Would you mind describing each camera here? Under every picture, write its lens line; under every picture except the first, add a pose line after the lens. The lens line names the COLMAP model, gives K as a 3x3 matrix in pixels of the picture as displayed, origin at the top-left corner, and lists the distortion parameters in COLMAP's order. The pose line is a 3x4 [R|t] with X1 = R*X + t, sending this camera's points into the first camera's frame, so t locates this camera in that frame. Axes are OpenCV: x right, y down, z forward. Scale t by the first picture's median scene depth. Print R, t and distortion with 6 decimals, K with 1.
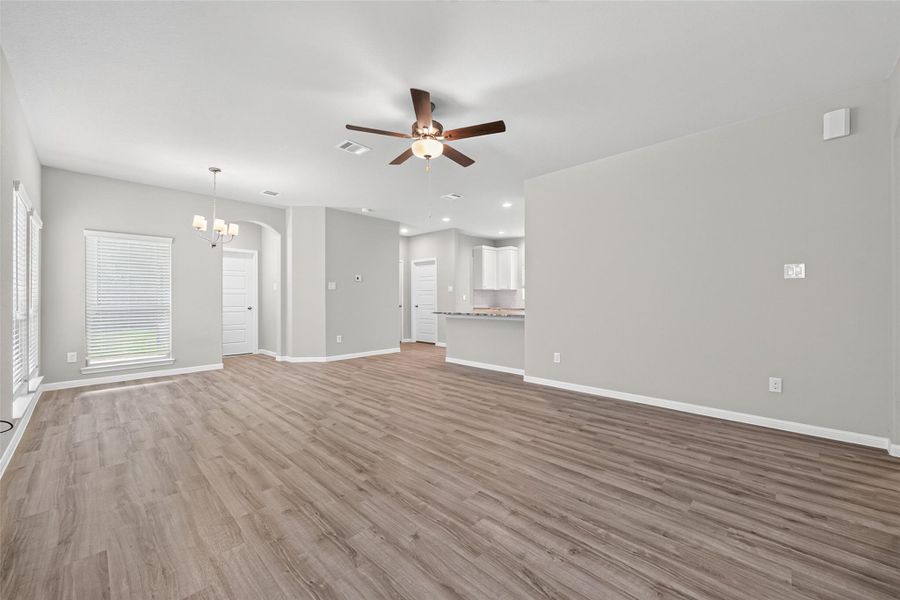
lens RADIAL K [[350.0, 0, 451.7], [0, 350.0, 299.3], [0, 0, 1]] dist [0.003301, 0.000014]
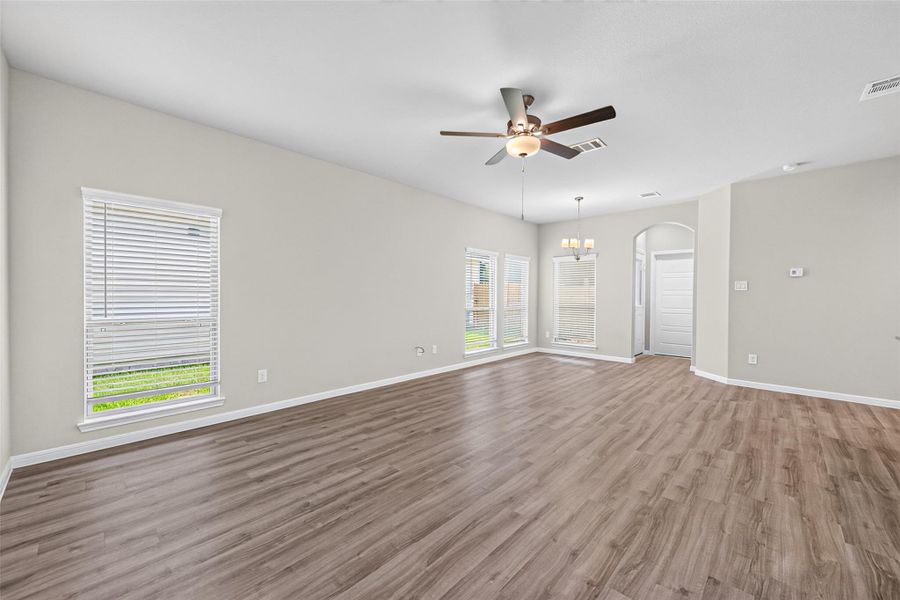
lens RADIAL K [[350.0, 0, 451.7], [0, 350.0, 299.3], [0, 0, 1]] dist [0.003301, 0.000014]
pose [[0.004539, 0.013107, -0.999904, 0.867459], [-0.005136, 0.999901, 0.013084, -0.034388], [0.999977, 0.005076, 0.004605, 0.805424]]
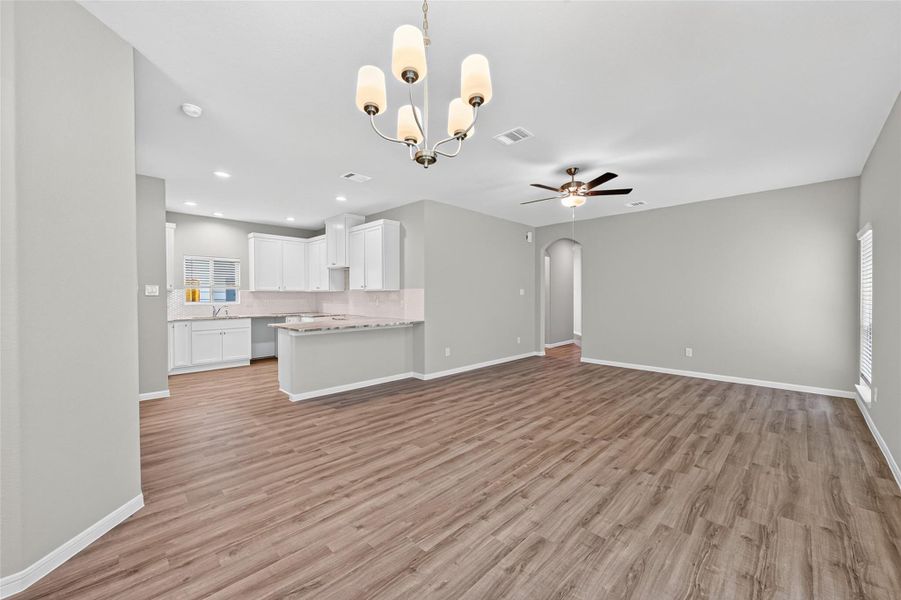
lens RADIAL K [[350.4, 0, 452.2], [0, 350.4, 299.3], [0, 0, 1]] dist [0.003301, 0.000014]
pose [[0.017814, -0.011383, 0.999777, -1.458502], [-0.000797, 0.999935, 0.011399, -0.056604], [-0.999841, -0.001000, 0.017804, 1.451370]]
